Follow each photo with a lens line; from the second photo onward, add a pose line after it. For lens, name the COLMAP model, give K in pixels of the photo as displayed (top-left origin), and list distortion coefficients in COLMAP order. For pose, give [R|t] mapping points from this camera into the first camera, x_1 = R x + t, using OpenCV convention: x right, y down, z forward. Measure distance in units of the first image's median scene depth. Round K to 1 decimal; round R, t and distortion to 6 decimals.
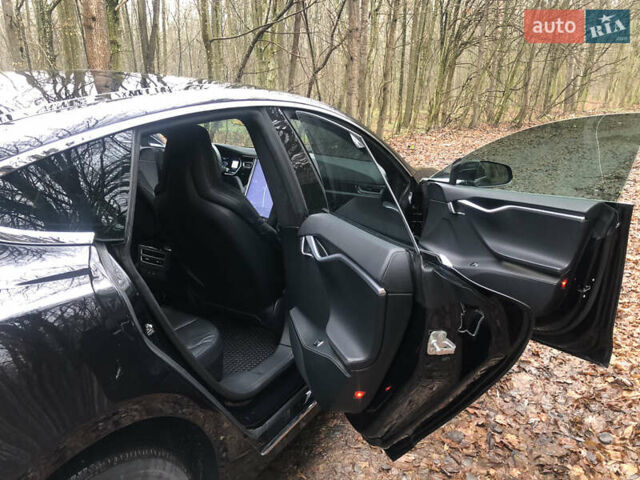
lens RADIAL K [[508.7, 0, 318.9], [0, 508.7, 241.1], [0, 0, 1]] dist [0.025667, 0.002172]
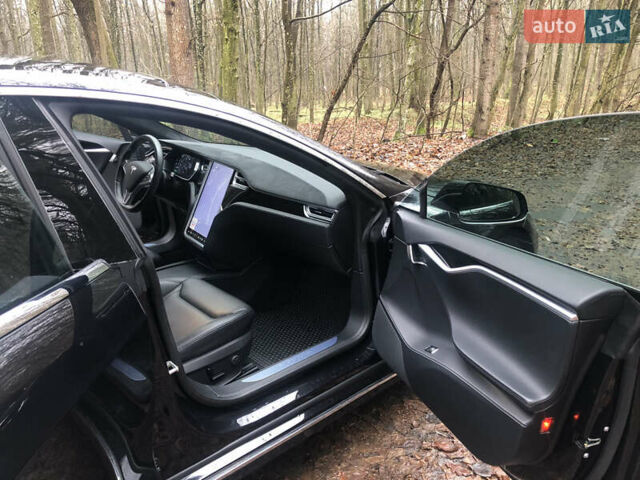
lens RADIAL K [[508.7, 0, 320.6], [0, 508.7, 238.1], [0, 0, 1]] dist [0.025667, 0.002172]
pose [[0.955459, 0.079019, -0.284348, 0.332486], [-0.073712, 0.996848, 0.029334, -0.095782], [0.285770, -0.007068, 0.958272, 0.352515]]
